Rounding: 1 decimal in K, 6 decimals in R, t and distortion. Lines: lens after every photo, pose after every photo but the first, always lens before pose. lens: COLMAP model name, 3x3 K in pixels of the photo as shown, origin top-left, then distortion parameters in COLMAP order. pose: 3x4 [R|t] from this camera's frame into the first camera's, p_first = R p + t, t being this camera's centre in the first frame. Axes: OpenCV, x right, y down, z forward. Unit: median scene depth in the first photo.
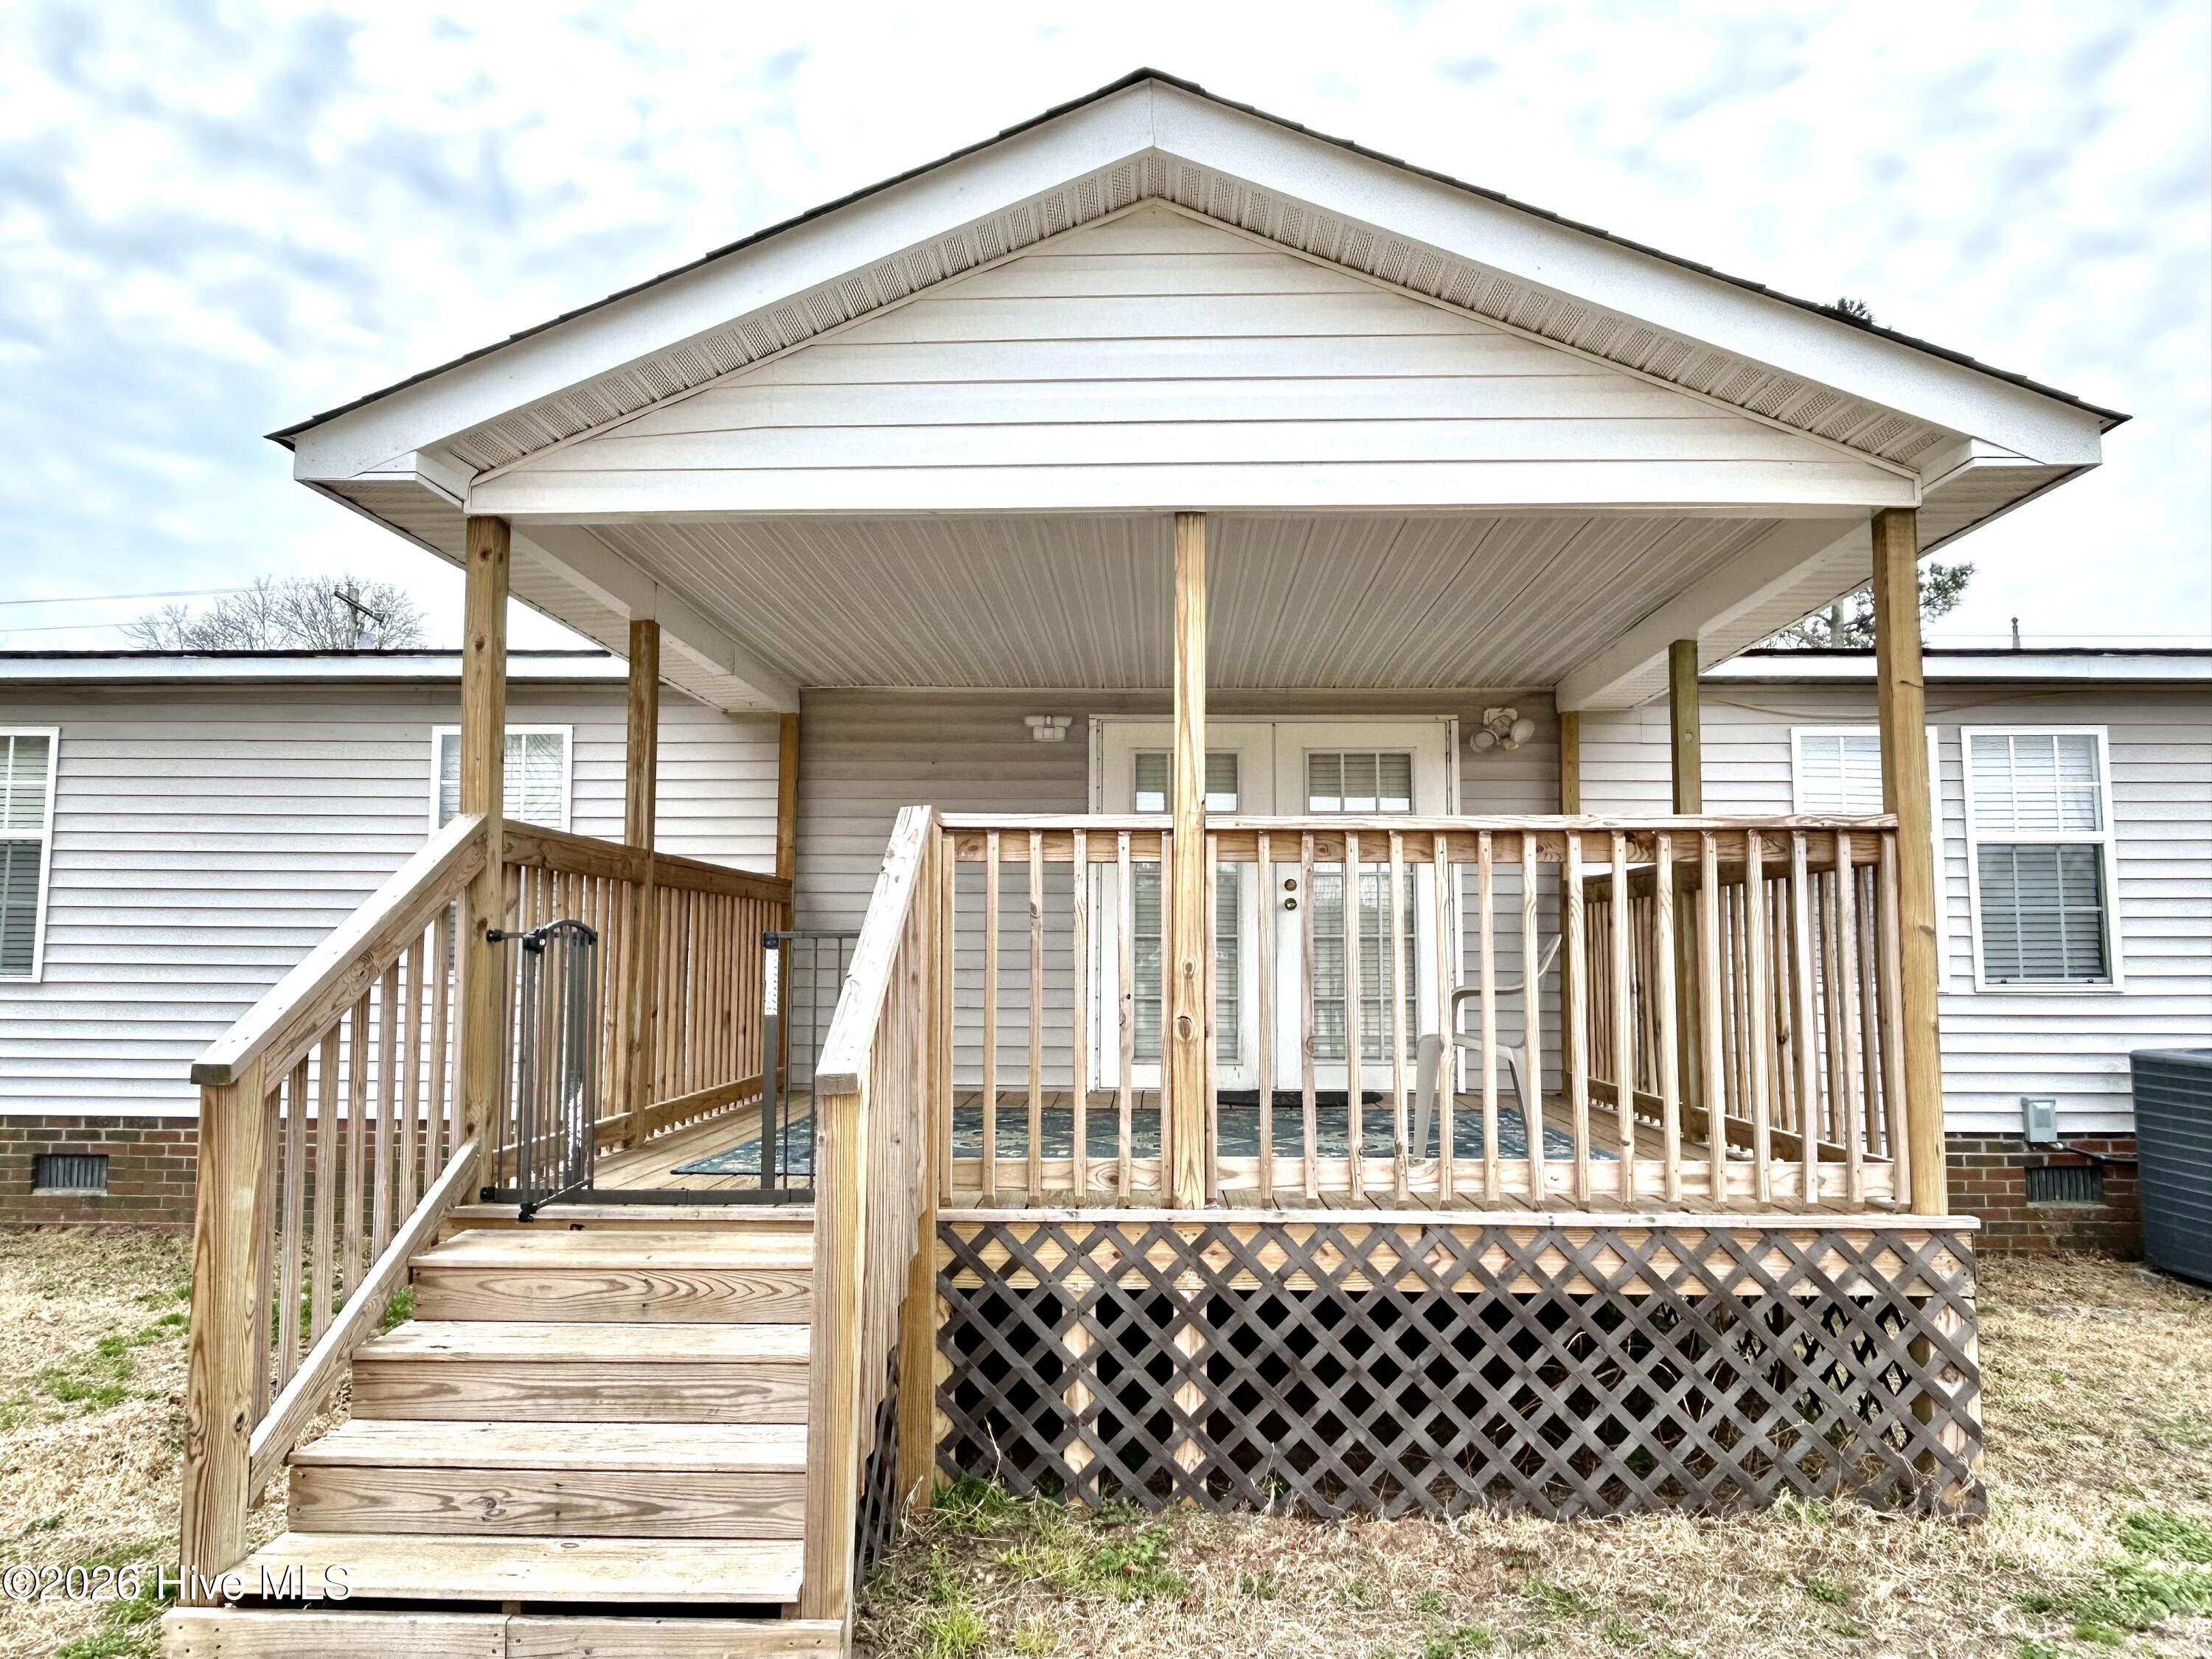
lens RADIAL K [[1503.5, 0, 1123.4], [0, 1503.5, 821.1], [0, 0, 1]] dist [-0.022127, -0.000578]
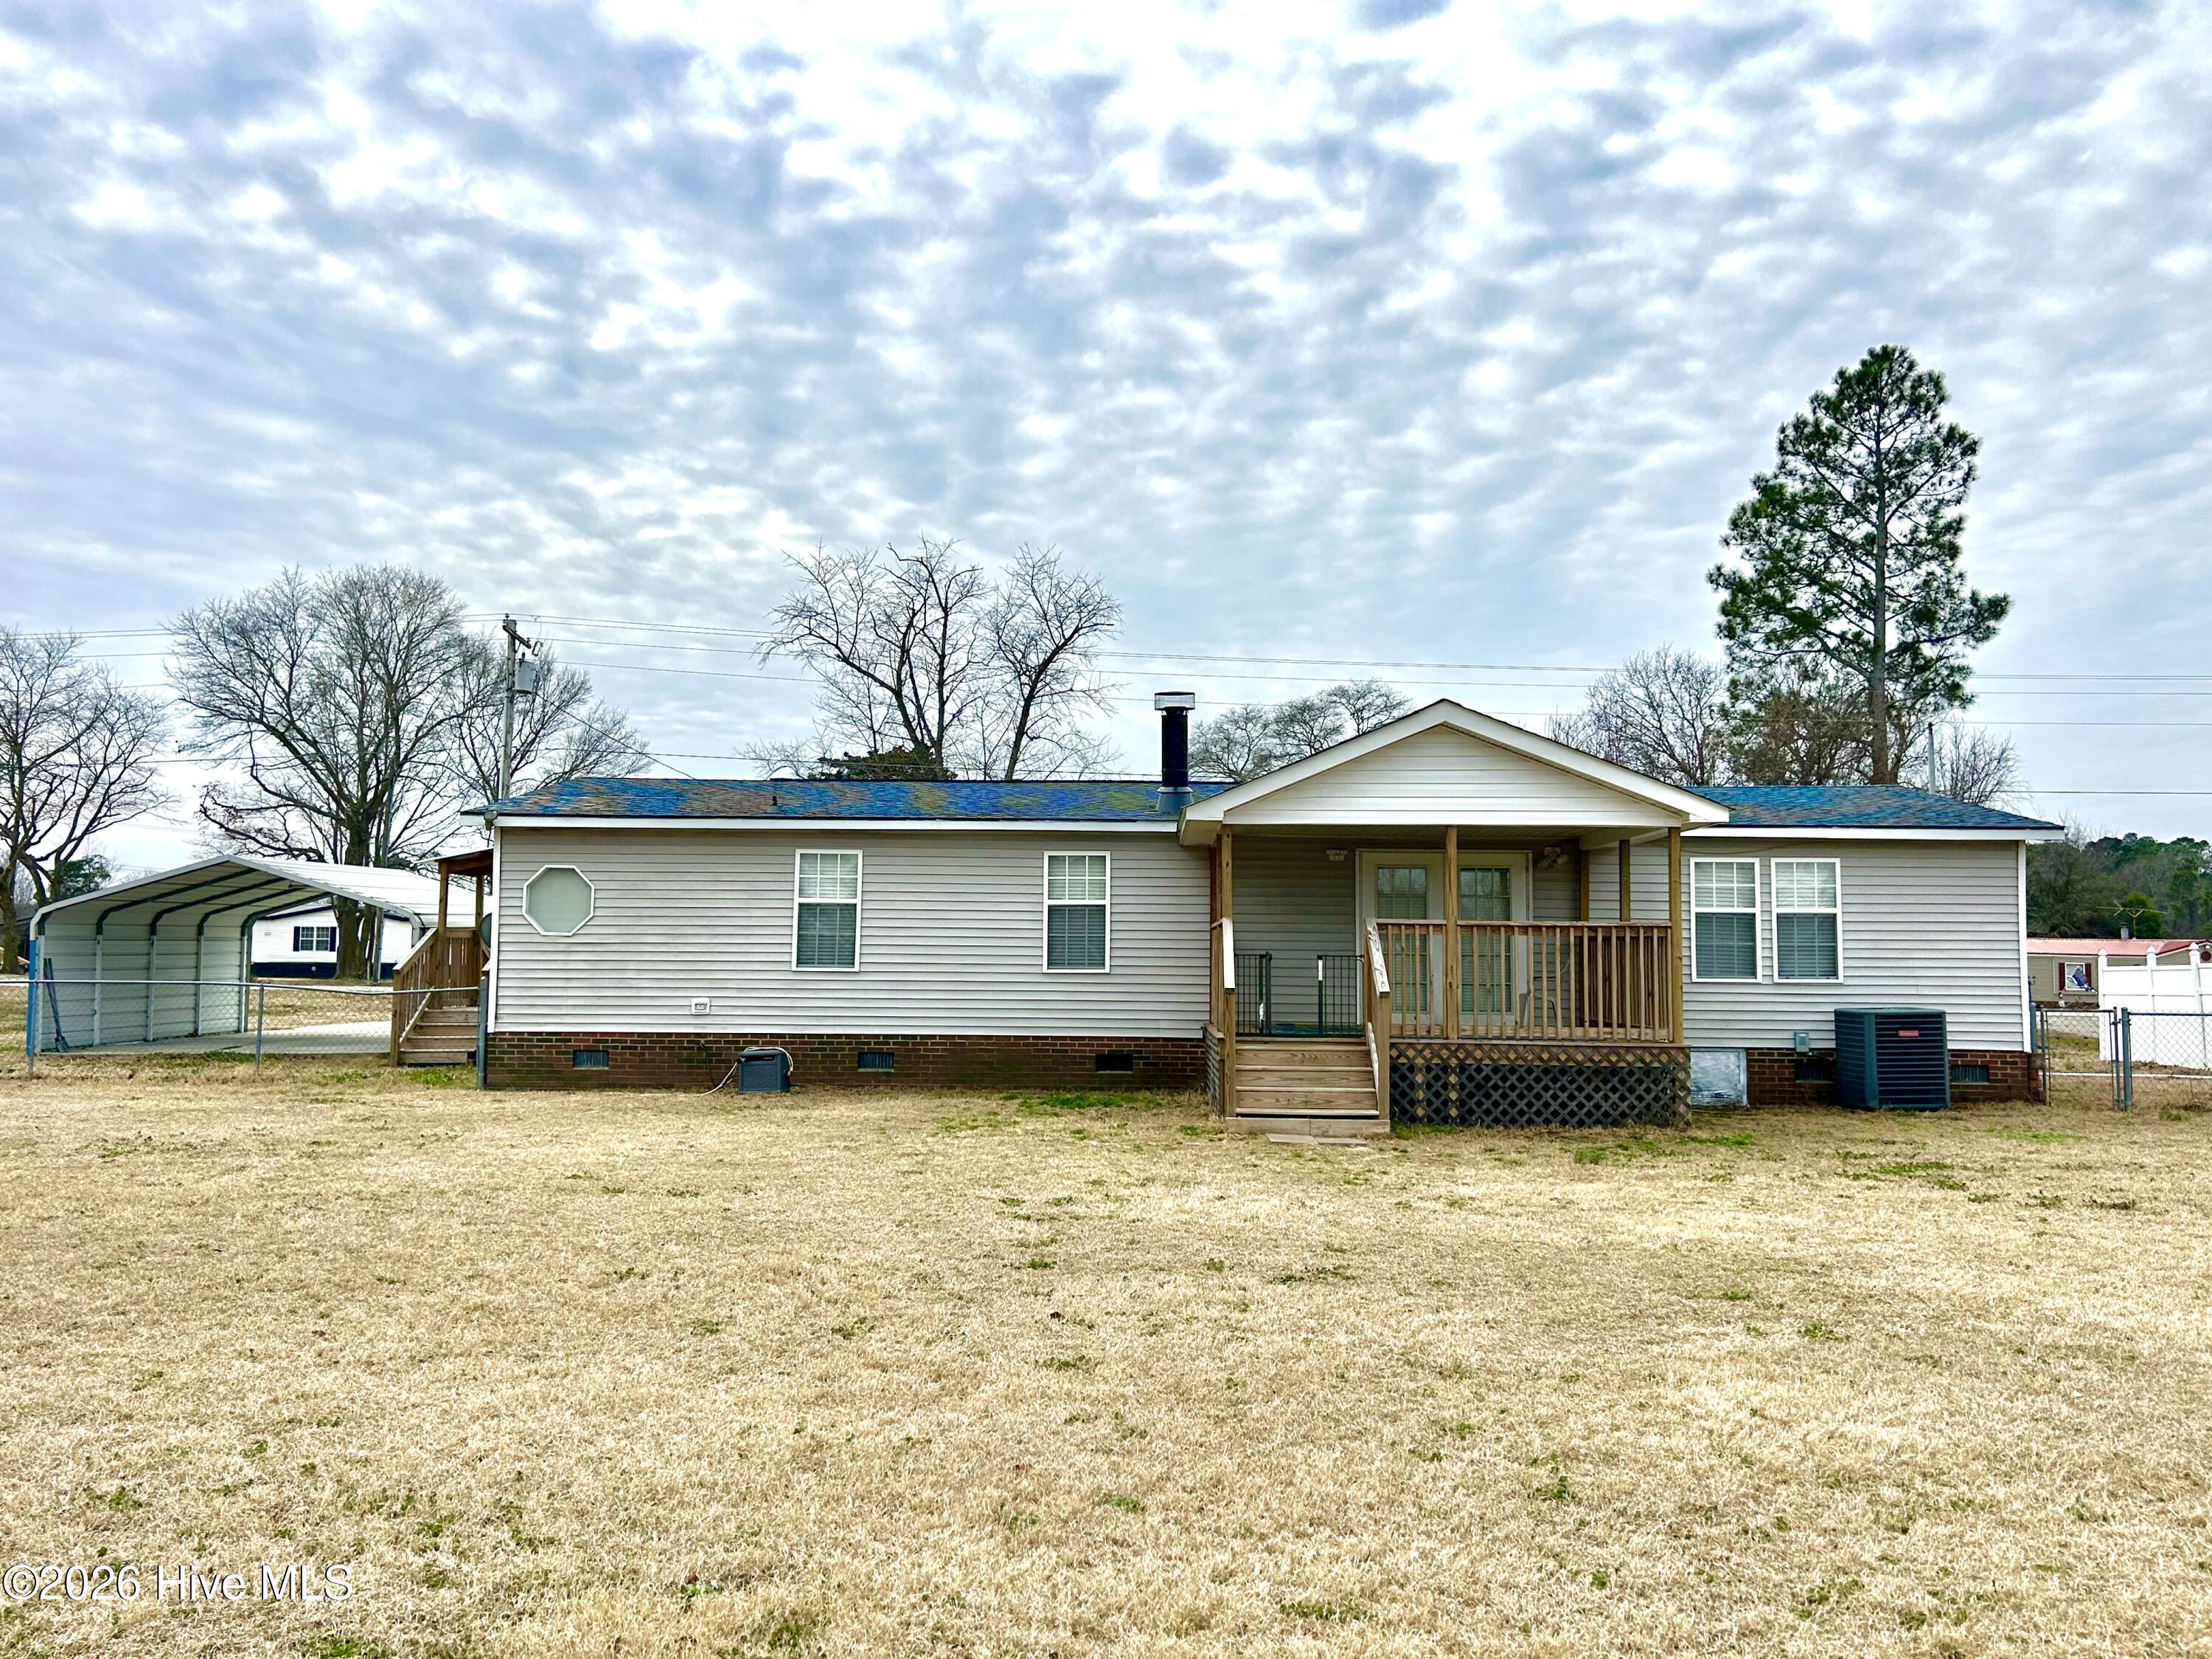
lens RADIAL K [[1743.6, 0, 1090.1], [0, 1743.6, 827.4], [0, 0, 1]] dist [-0.001220, -0.006211]
pose [[0.999793, 0.006762, -0.019186, -0.698108], [-0.006498, 0.999884, 0.013778, -0.261809], [0.019277, -0.013650, 0.999721, -2.904121]]
